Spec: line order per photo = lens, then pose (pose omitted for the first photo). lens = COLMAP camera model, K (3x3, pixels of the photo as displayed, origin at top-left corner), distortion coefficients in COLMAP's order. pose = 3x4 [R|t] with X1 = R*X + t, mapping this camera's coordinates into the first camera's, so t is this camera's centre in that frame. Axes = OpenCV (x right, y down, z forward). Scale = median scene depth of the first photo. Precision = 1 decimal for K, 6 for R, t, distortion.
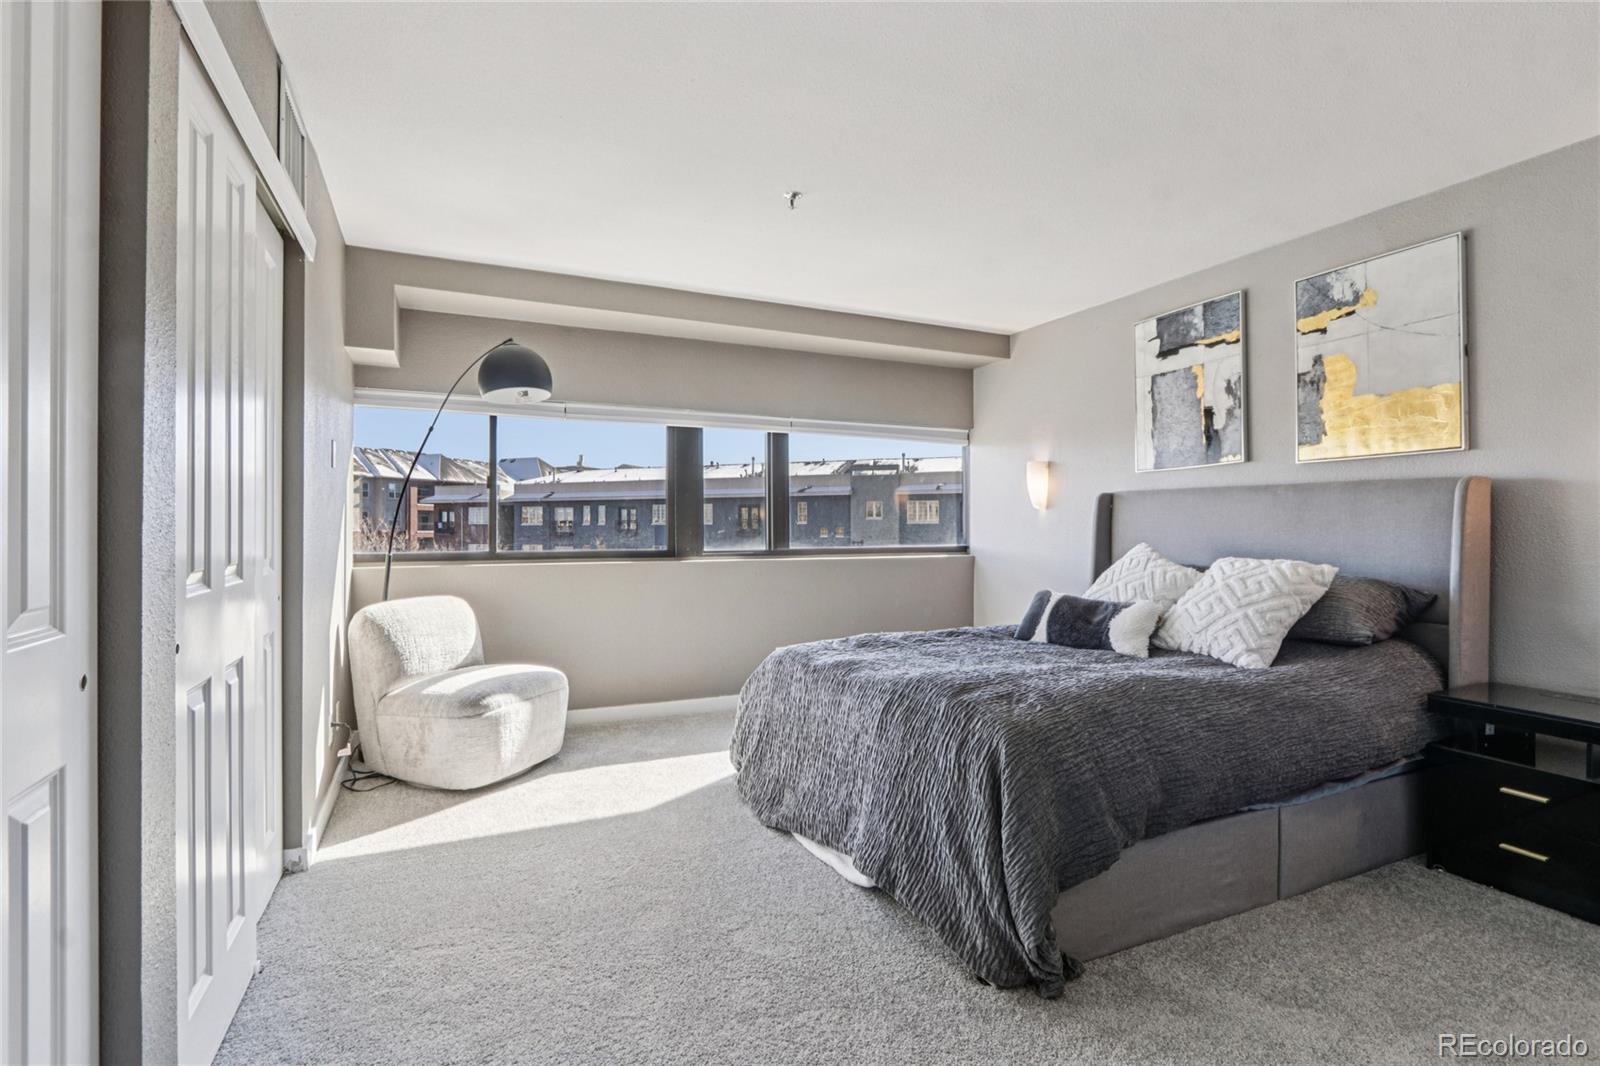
lens RADIAL K [[747.7, 0, 796.0], [0, 747.7, 532.0], [0, 0, 1]] dist [-0.013761, -0.000344]
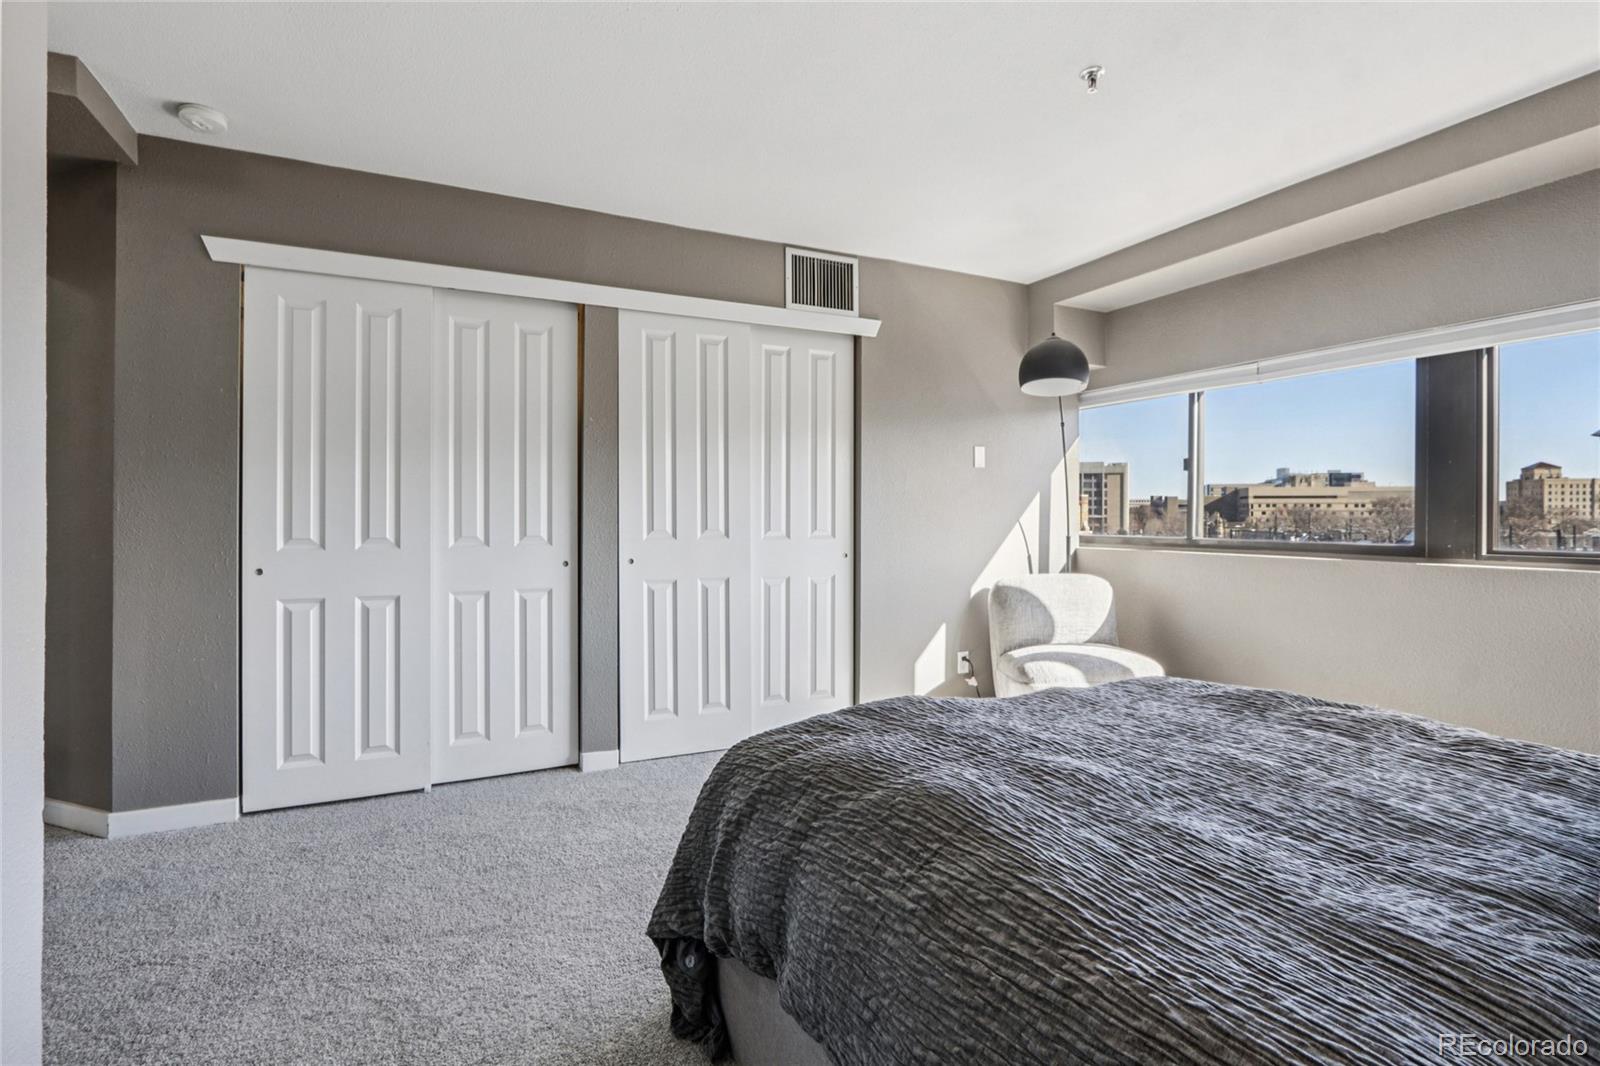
lens RADIAL K [[758.3, 0, 784.0], [0, 758.3, 519.9], [0, 0, 1]] dist [-0.011948, 0.000170]
pose [[0.010779, 0.007477, -0.999914, 0.596439], [-0.007865, 0.999942, 0.007392, 0.000899], [0.999911, 0.007785, 0.010838, 0.530364]]
